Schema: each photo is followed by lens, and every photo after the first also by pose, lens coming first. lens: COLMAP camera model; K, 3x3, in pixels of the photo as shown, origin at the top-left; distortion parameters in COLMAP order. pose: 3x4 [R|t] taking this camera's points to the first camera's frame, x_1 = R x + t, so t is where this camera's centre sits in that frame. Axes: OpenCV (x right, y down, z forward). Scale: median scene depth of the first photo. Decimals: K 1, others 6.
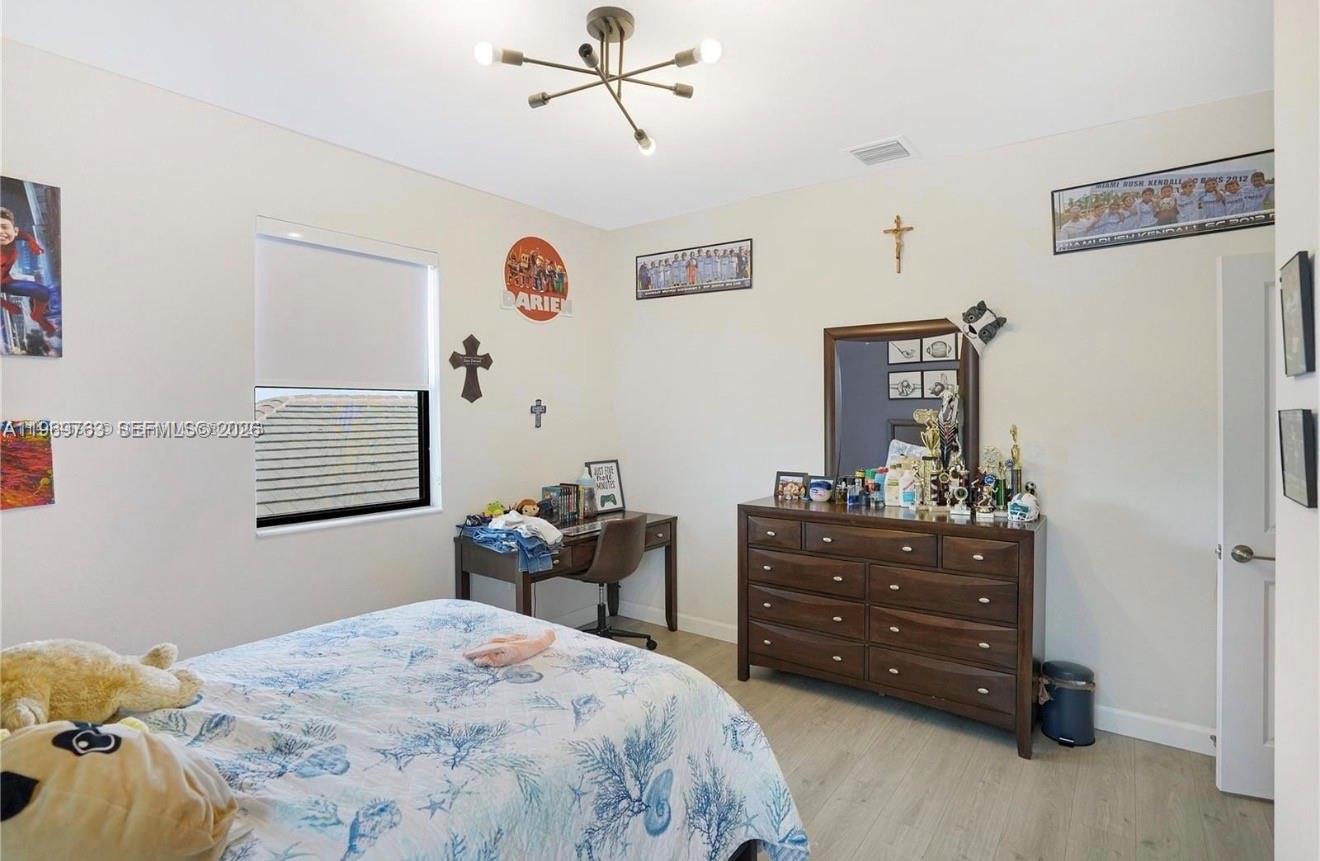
lens RADIAL K [[616.6, 0, 675.6], [0, 616.6, 423.0], [0, 0, 1]] dist [-0.063139, 0.025409]
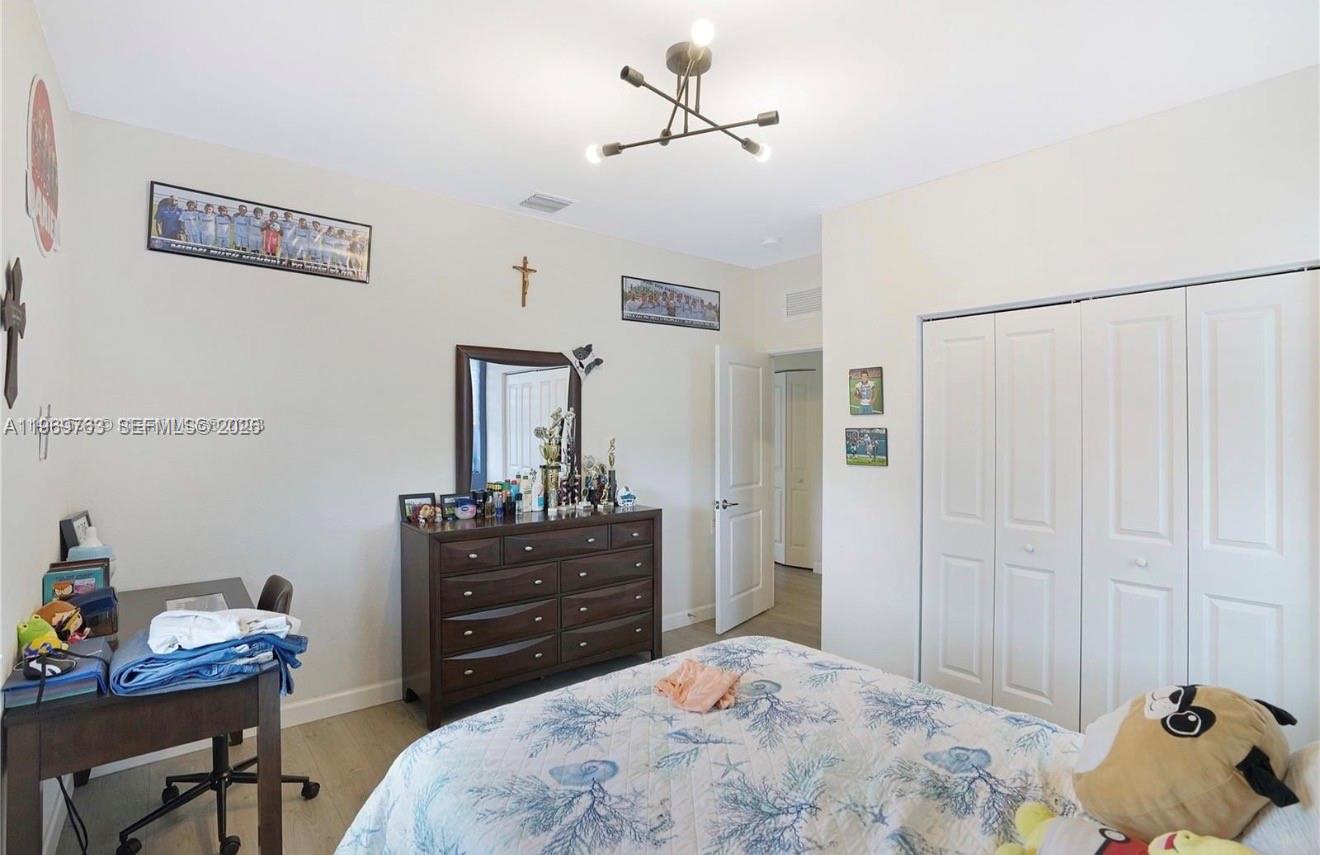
lens RADIAL K [[642.3, 0, 611.3], [0, 642.3, 424.2], [0, 0, 1]] dist [-0.057773, 0.016178]
pose [[0.288744, 0.007286, 0.957379, -0.818792], [0.017674, 0.999760, -0.012939, -0.009157], [-0.957243, 0.020657, 0.288545, 0.564534]]
